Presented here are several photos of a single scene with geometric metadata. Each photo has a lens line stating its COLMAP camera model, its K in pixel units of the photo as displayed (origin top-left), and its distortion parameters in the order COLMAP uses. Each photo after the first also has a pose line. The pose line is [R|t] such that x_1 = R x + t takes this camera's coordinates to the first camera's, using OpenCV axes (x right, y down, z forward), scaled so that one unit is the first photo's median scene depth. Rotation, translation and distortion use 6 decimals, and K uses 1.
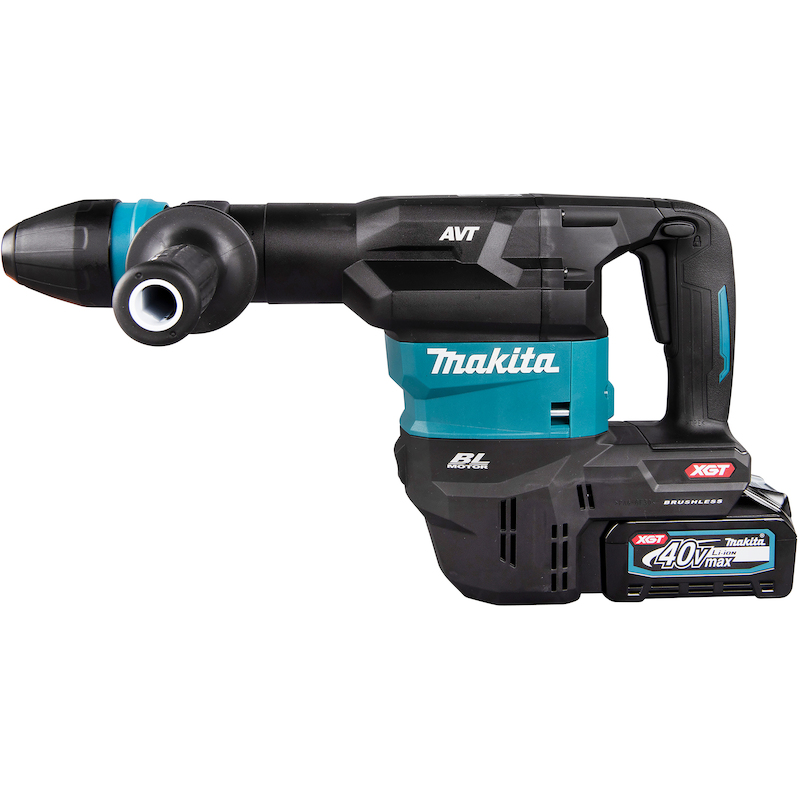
lens RADIAL K [[1216.0, 0, 419.6], [0, 1216.0, 360.2], [0, 0, 1]] dist [0.022058, 0.108640]
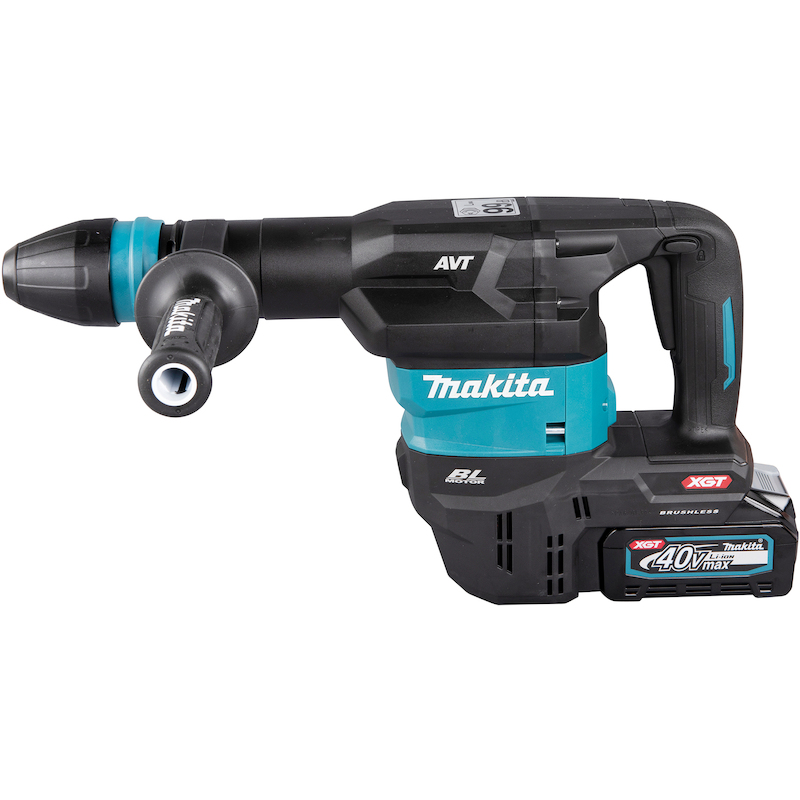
lens RADIAL K [[1961.7, 0, 400.0], [0, 1961.7, 400.0], [0, 0, 1]] dist [0.096877, 0.527031]
pose [[0.997823, 0.003115, -0.065870, 0.092726], [0.012932, 0.970245, 0.241780, -0.376111], [0.064663, -0.242106, 0.968093, -0.582529]]
